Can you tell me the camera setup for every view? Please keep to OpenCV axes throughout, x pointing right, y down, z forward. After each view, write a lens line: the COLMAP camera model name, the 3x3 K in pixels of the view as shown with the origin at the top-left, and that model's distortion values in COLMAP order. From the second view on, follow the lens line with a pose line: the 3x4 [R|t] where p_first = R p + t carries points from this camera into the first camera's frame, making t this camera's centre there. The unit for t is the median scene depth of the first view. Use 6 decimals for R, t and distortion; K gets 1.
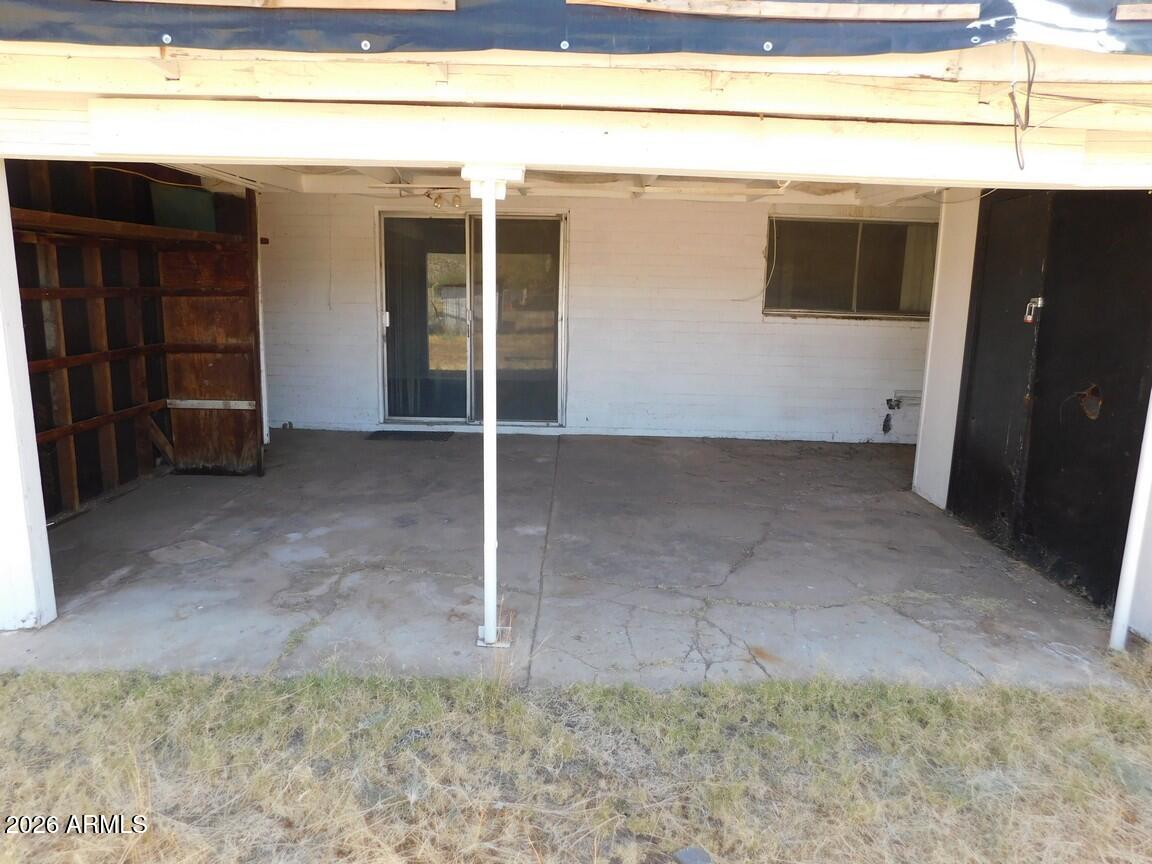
lens RADIAL K [[763.7, 0, 576.1], [0, 763.7, 425.5], [0, 0, 1]] dist [-0.066327, 0.055363]
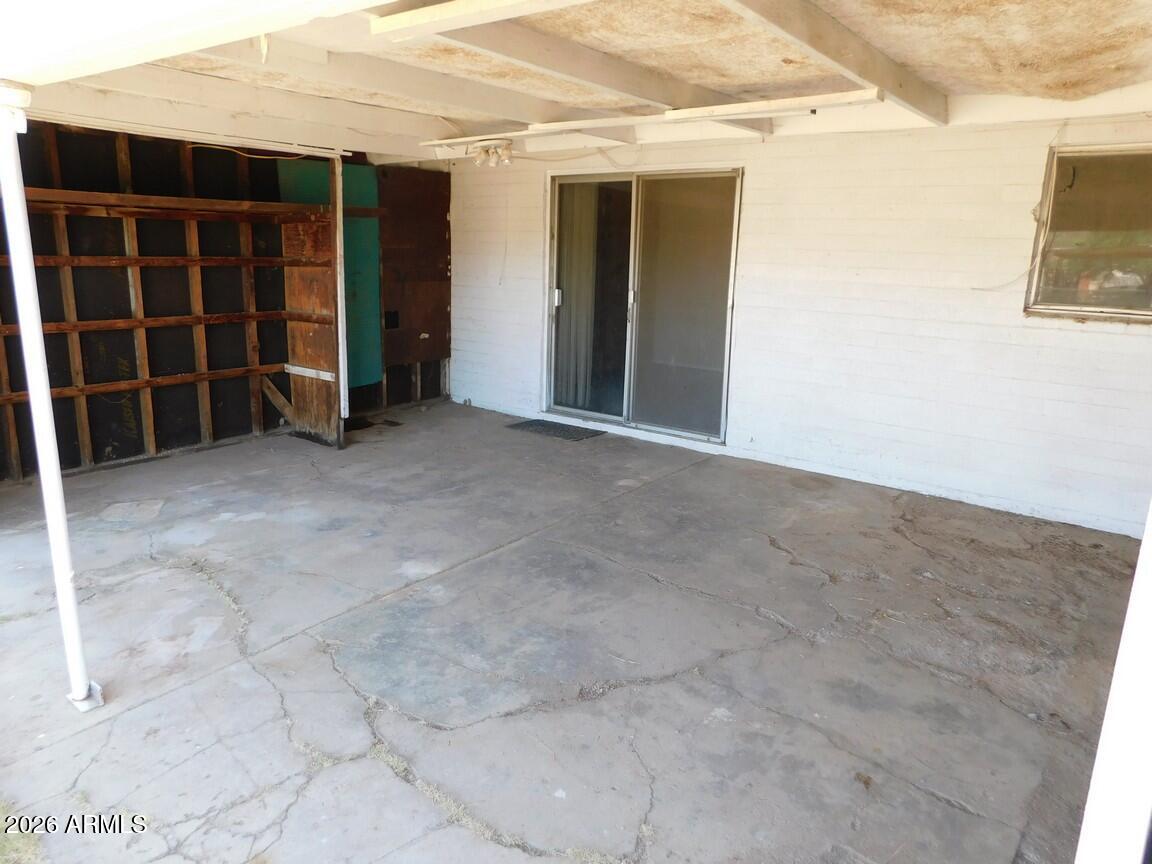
lens RADIAL K [[763.7, 0, 581.6], [0, 763.7, 429.1], [0, 0, 1]] dist [-0.066327, 0.055363]
pose [[0.803002, 0.135552, -0.580357, 0.455854], [-0.119903, 0.990624, 0.065476, -0.069193], [0.583791, 0.017009, 0.811726, 0.410852]]
